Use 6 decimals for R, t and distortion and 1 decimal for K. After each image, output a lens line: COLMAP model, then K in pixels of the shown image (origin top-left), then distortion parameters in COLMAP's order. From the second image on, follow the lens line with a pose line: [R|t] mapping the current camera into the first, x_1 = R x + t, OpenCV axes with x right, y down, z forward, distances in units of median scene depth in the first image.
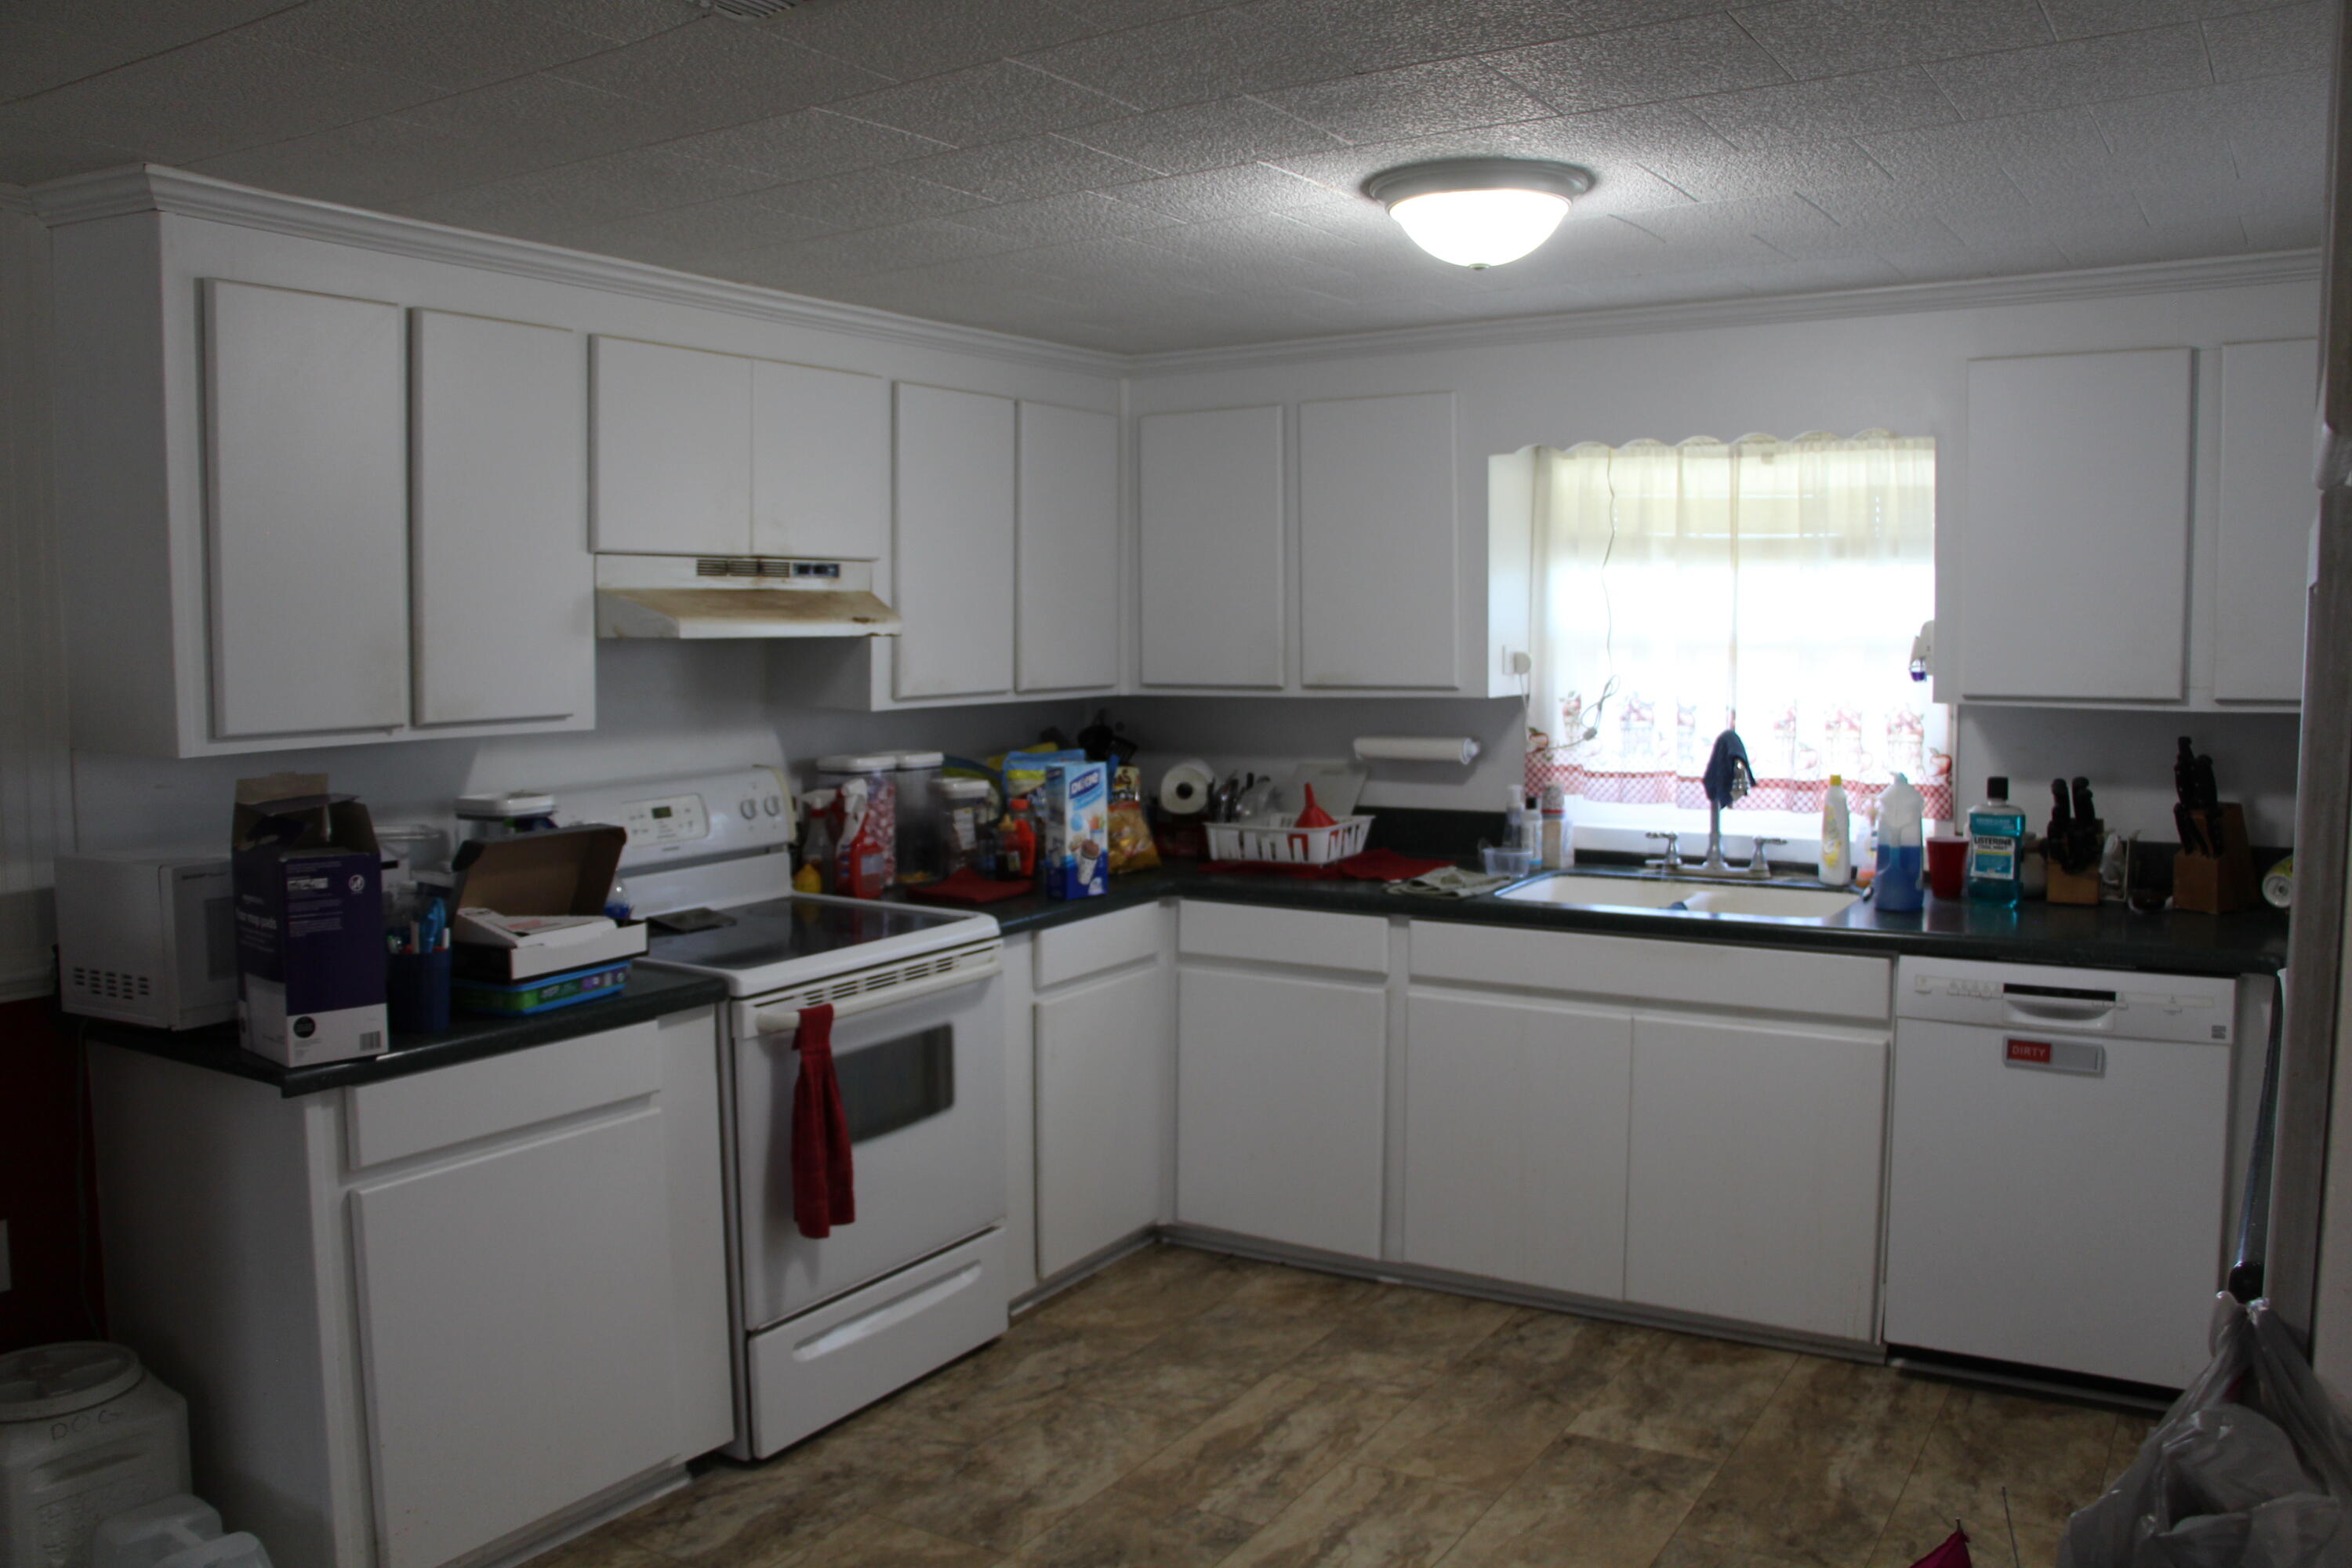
lens RADIAL K [[1912.3, 0, 1175.7], [0, 1912.3, 782.6], [0, 0, 1]] dist [-0.144257, 0.054321]
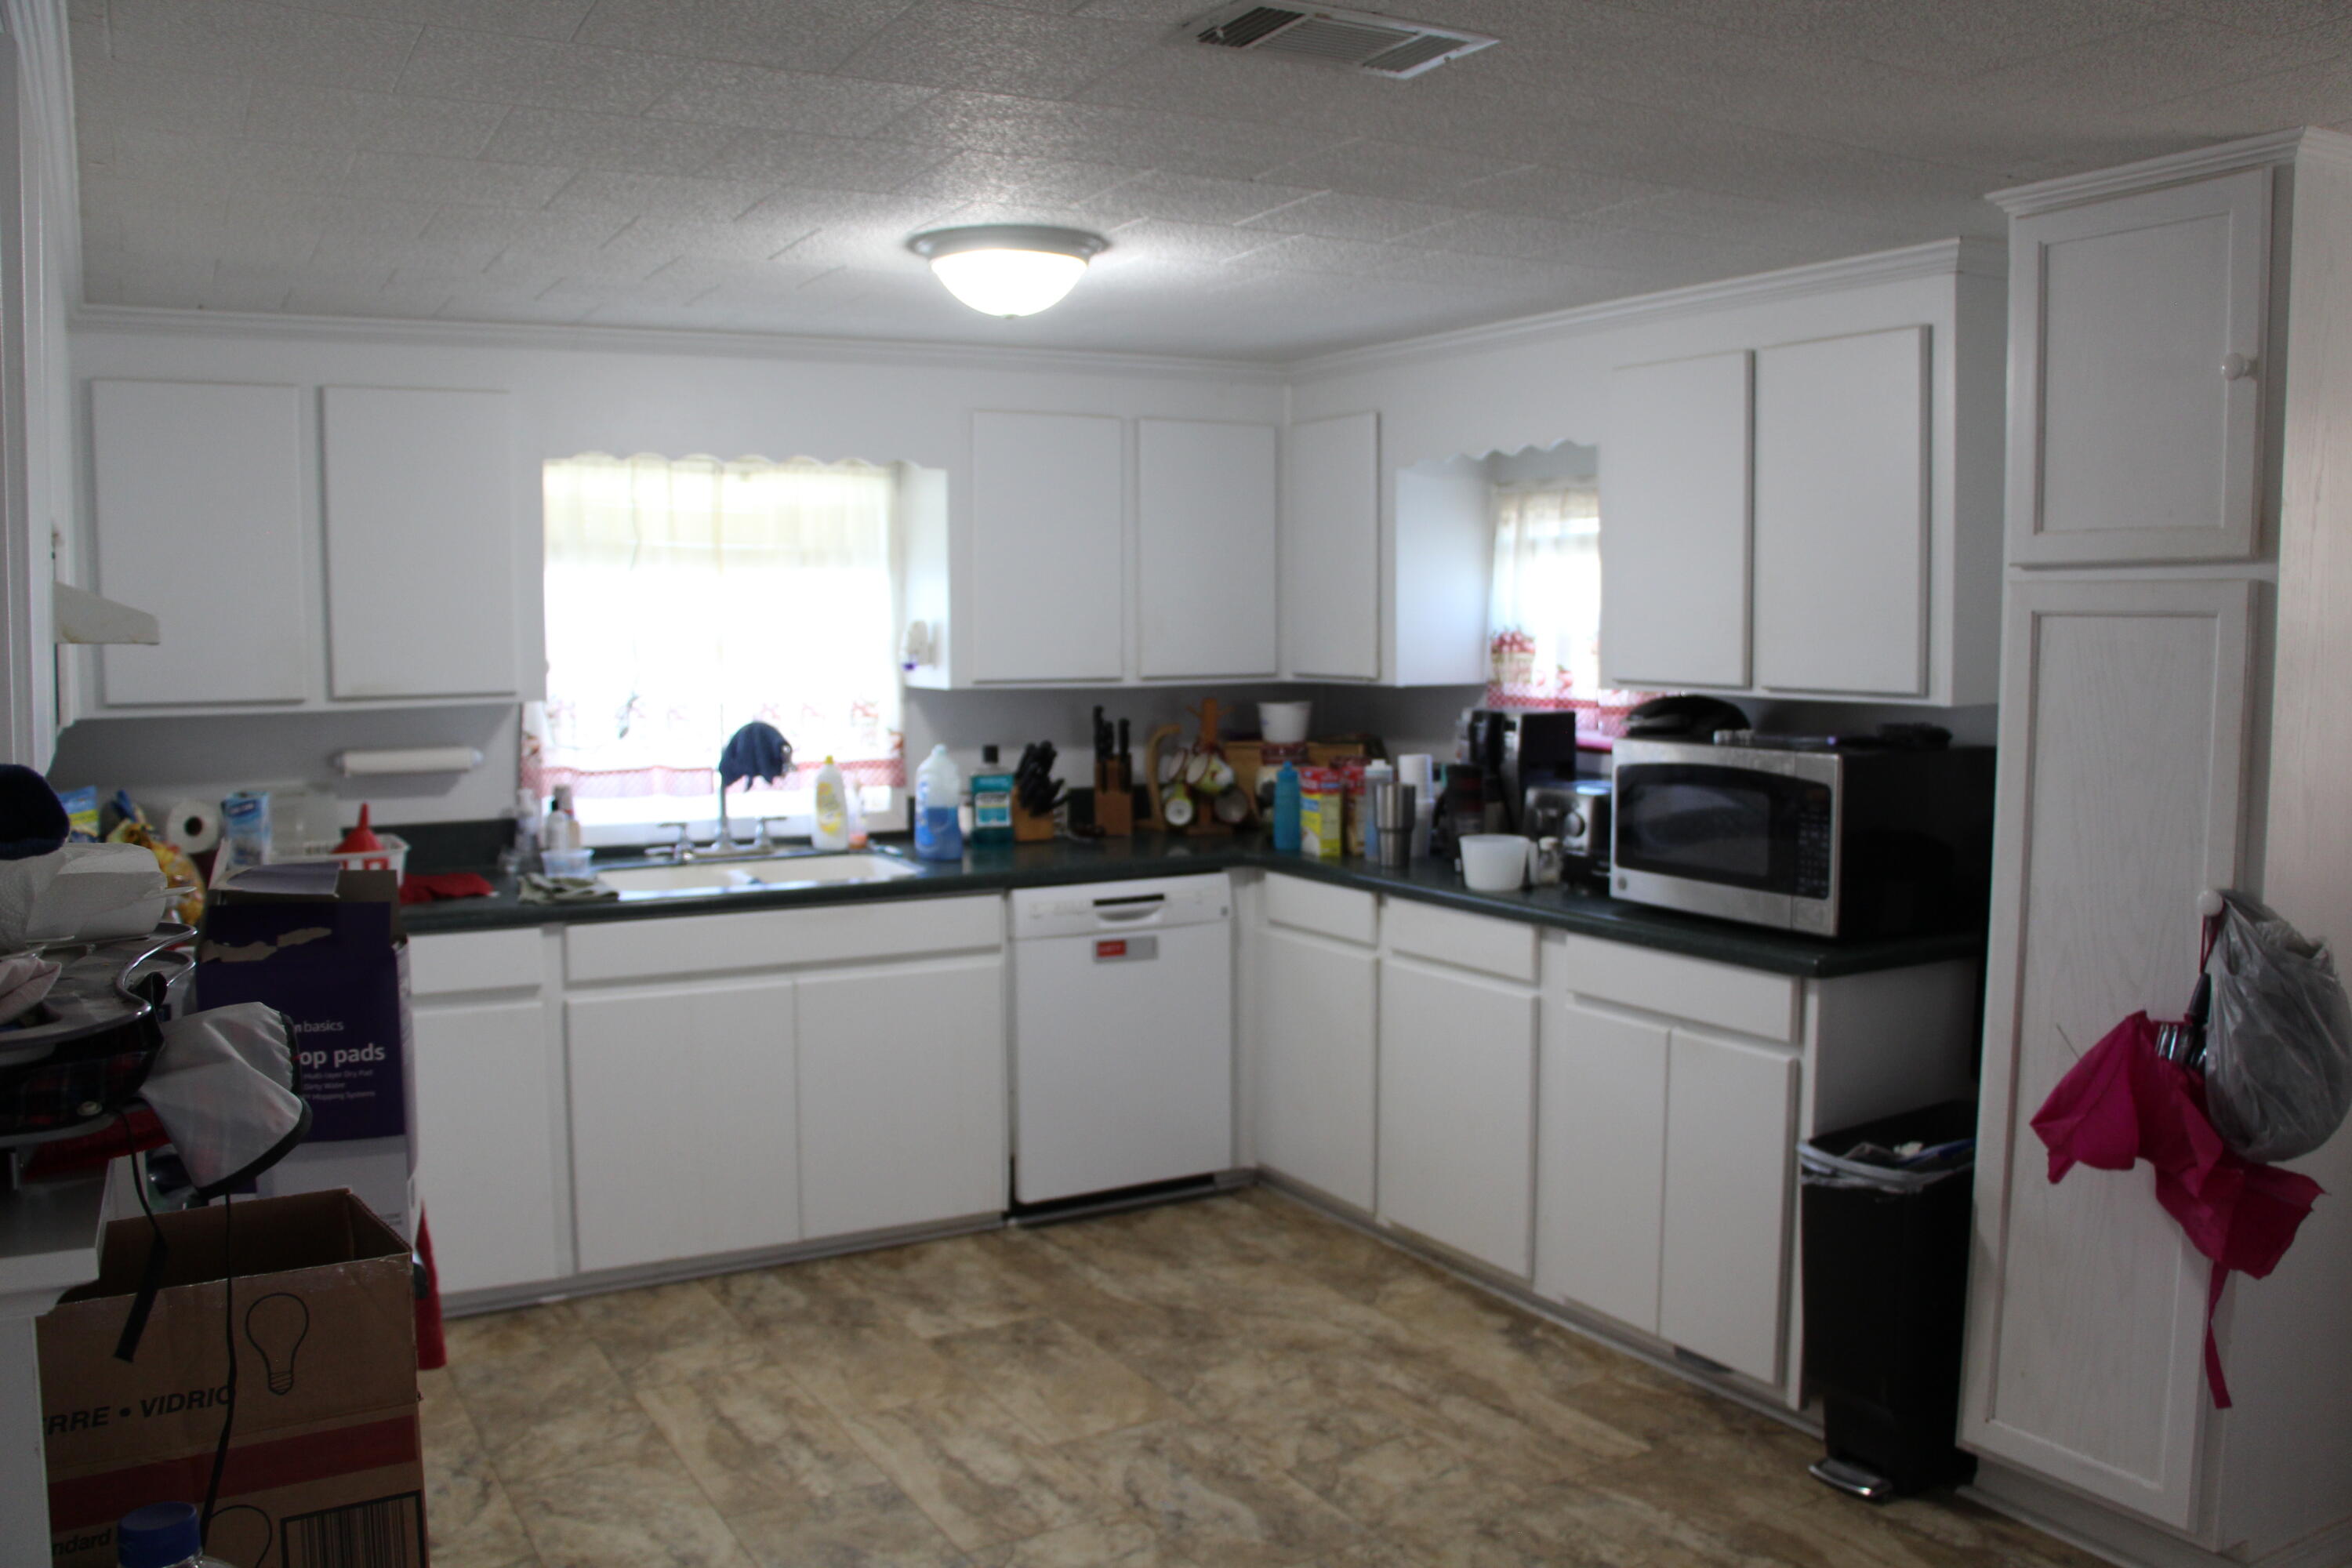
lens RADIAL K [[1912.3, 0, 1178.3], [0, 1912.3, 782.0], [0, 0, 1]] dist [-0.144257, 0.054321]
pose [[0.483325, -0.068526, 0.872755, -0.619933], [0.071437, 0.996694, 0.038696, -0.019353], [-0.872522, 0.043645, 0.486622, 0.266504]]
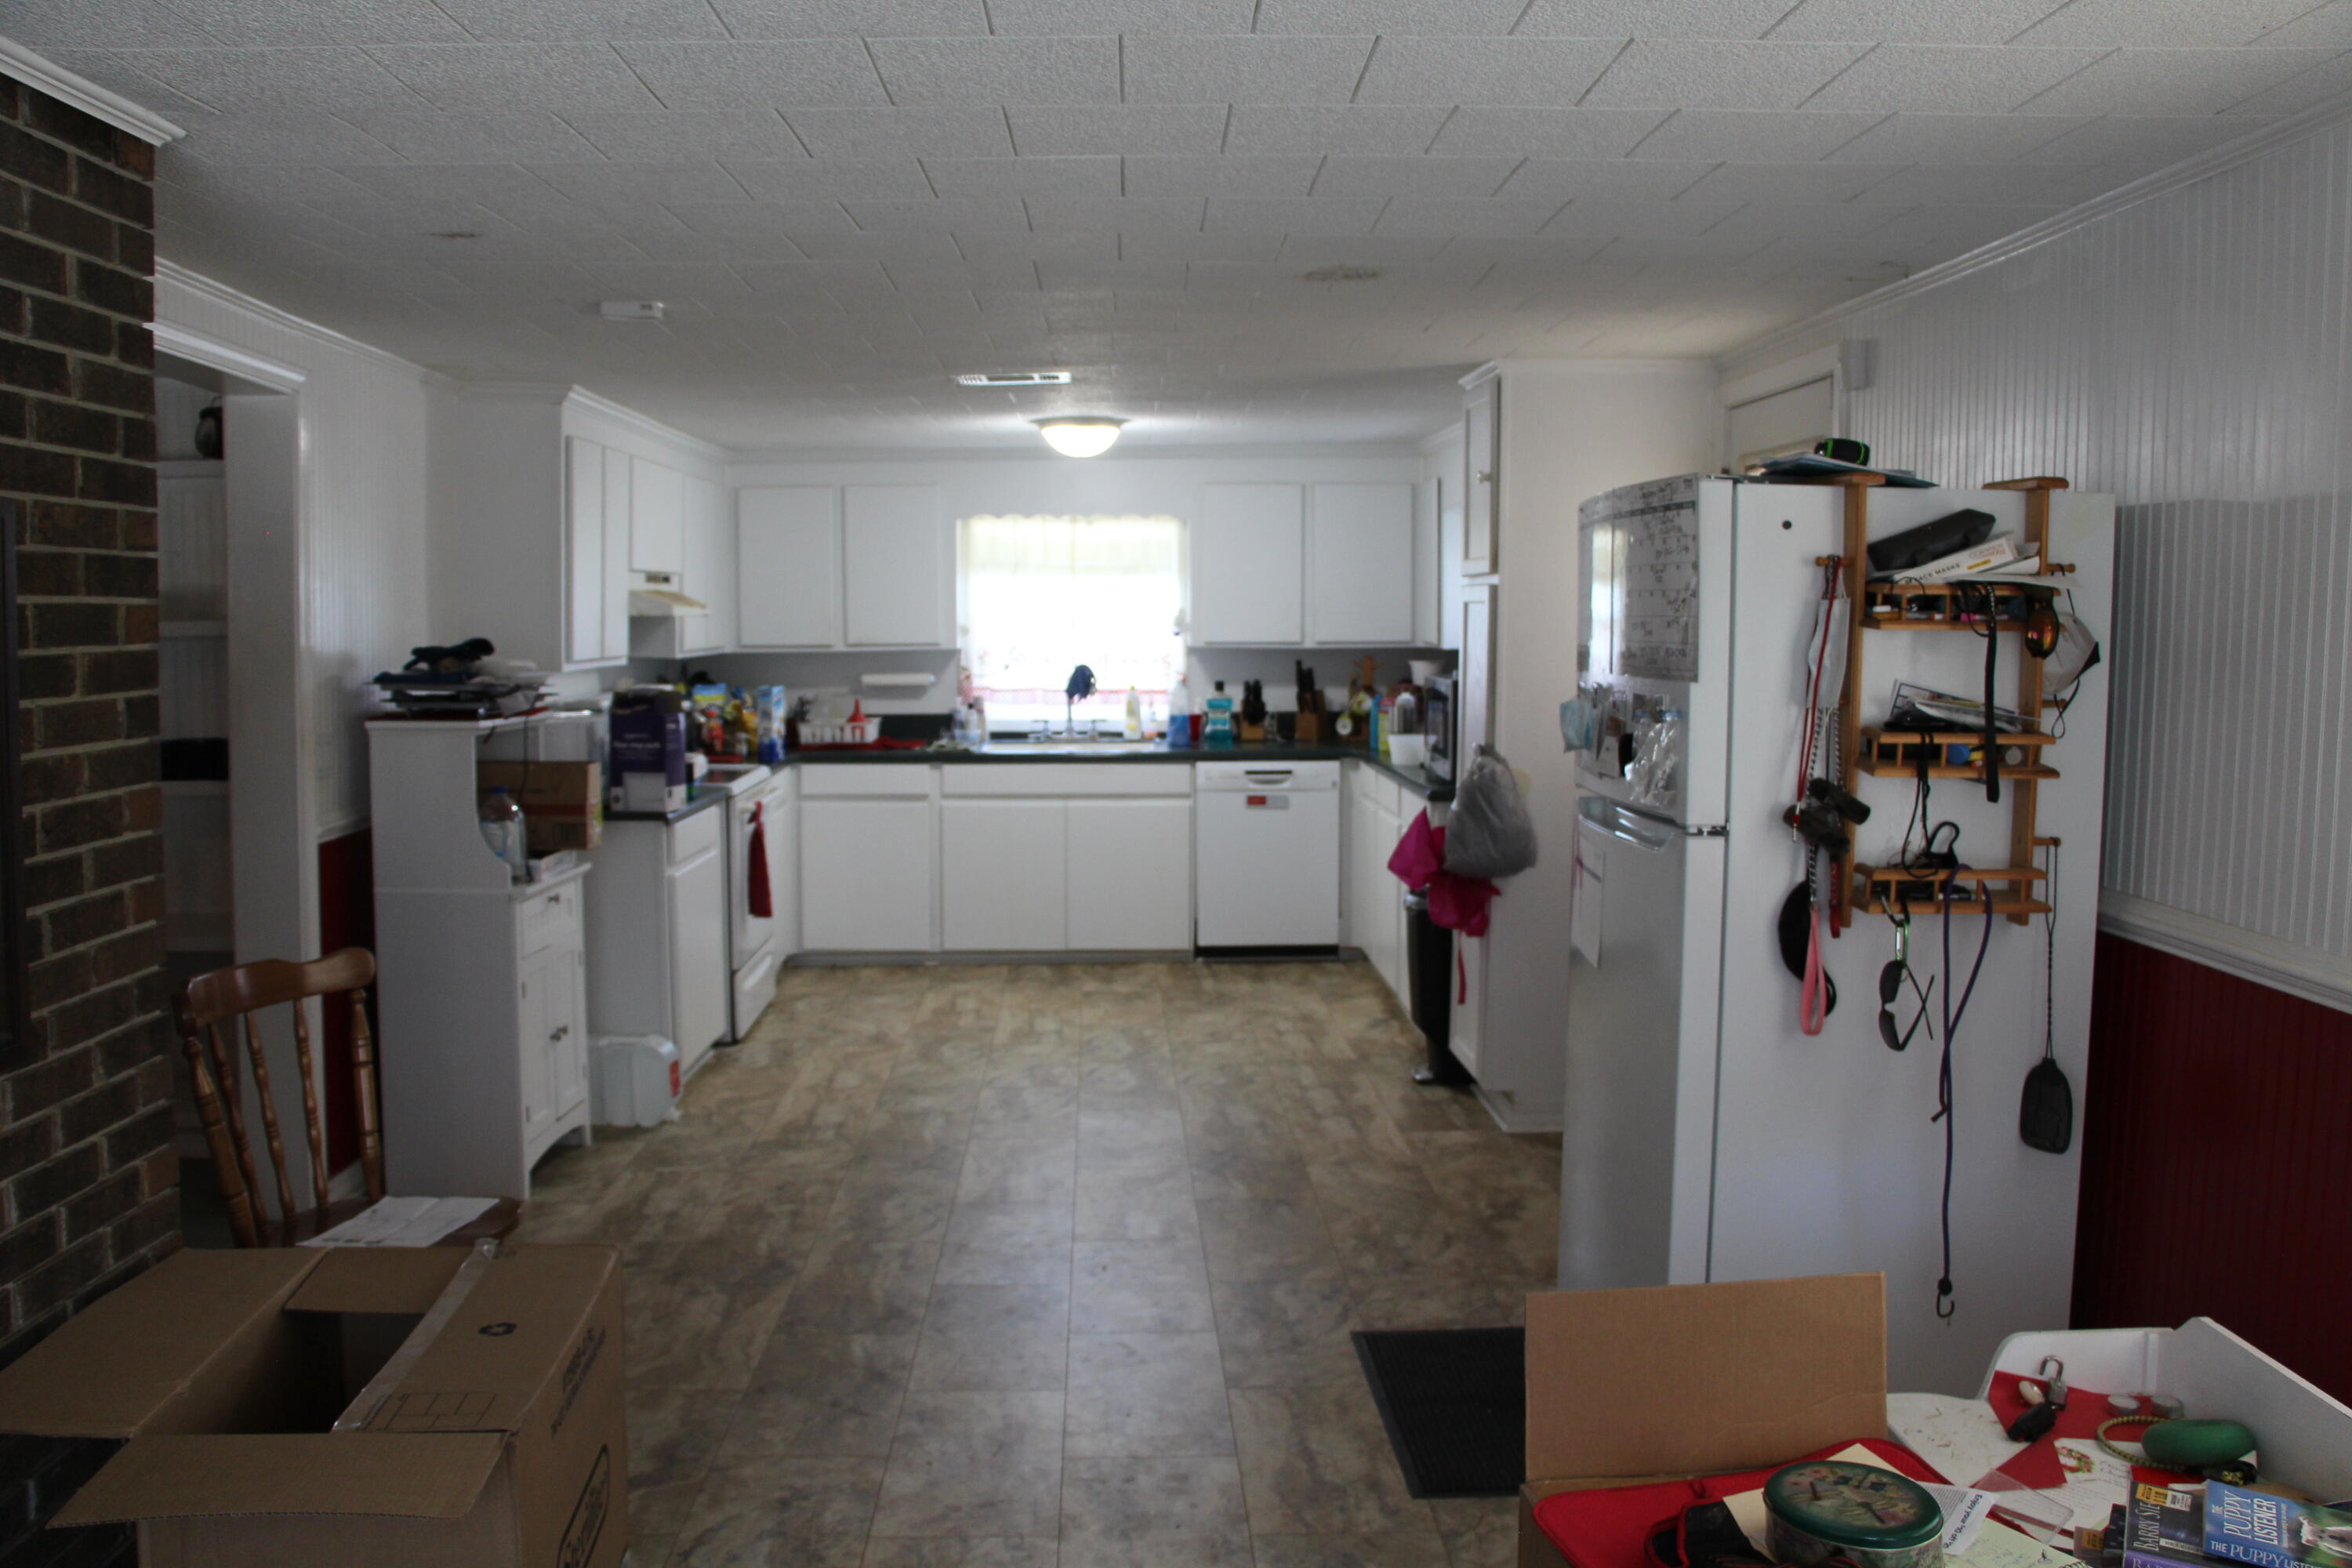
lens RADIAL K [[1912.3, 0, 1173.2], [0, 1912.3, 785.3], [0, 0, 1]] dist [-0.144257, 0.054321]
pose [[0.834629, -0.045936, 0.548894, -0.791907], [0.041589, 0.998927, 0.020359, 0.068087], [-0.549241, 0.005836, 0.835644, -0.774025]]
